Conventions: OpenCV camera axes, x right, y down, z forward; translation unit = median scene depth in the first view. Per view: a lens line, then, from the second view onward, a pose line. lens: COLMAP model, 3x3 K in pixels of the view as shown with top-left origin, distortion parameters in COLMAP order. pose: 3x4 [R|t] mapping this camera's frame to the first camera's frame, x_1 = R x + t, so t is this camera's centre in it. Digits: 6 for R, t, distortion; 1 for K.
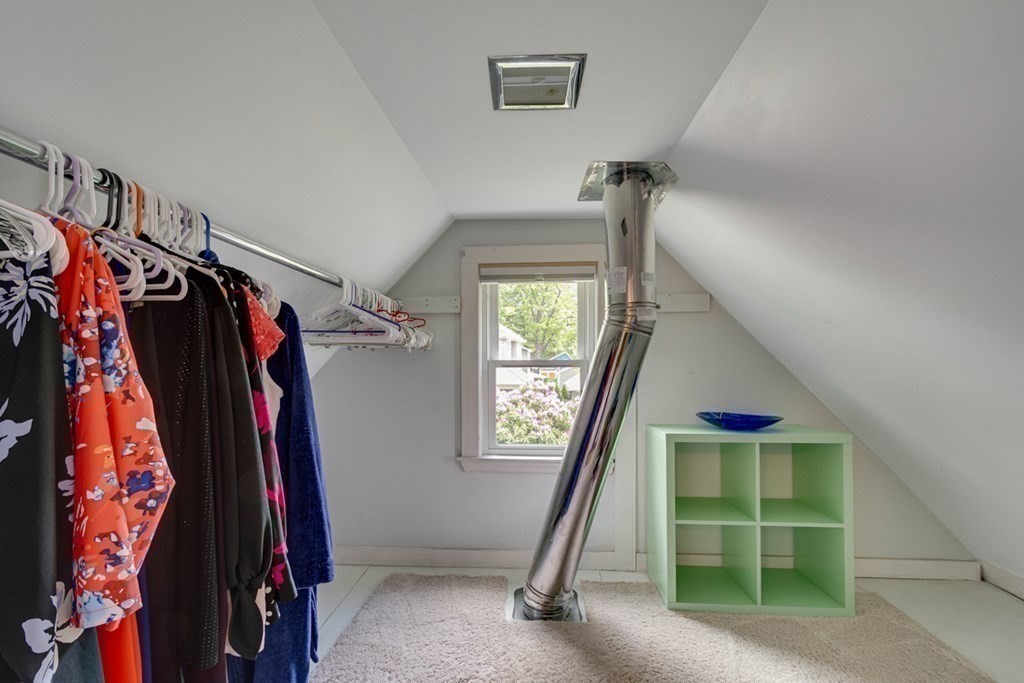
lens RADIAL K [[500.1, 0, 512.1], [0, 500.1, 364.5], [0, 0, 1]] dist [-0.000148, -0.000214]
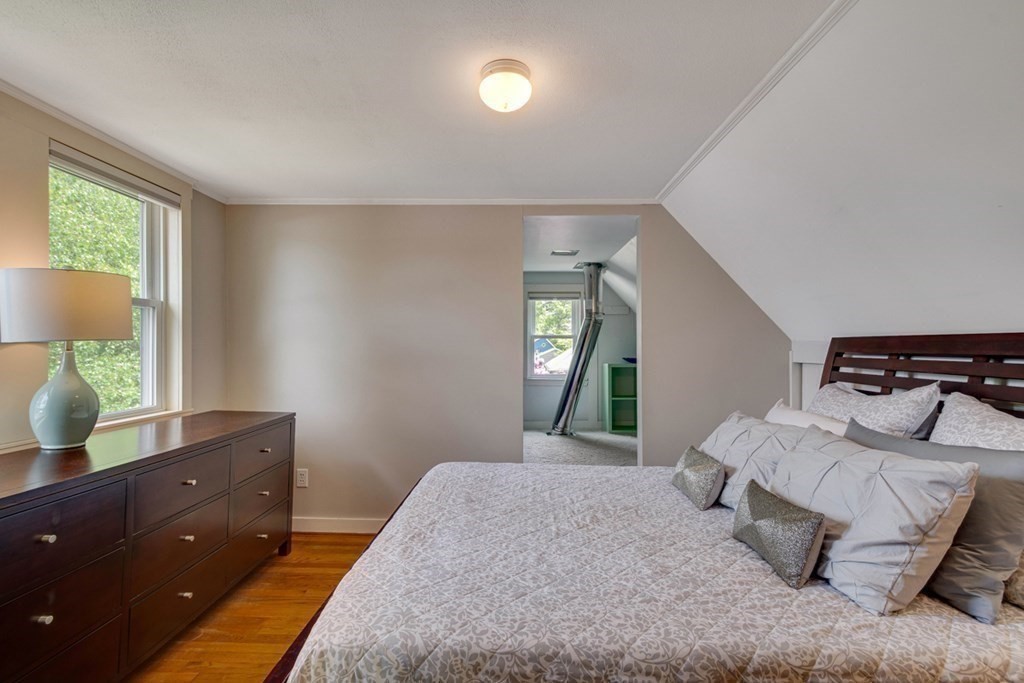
lens RADIAL K [[500.1, 0, 512.1], [0, 500.1, 364.5], [0, 0, 1]] dist [-0.000148, -0.000214]
pose [[0.998953, -0.005453, 0.045428, -0.261015], [0.004003, 0.999482, 0.031940, 0.054262], [-0.045578, -0.031725, 0.998457, -1.350482]]
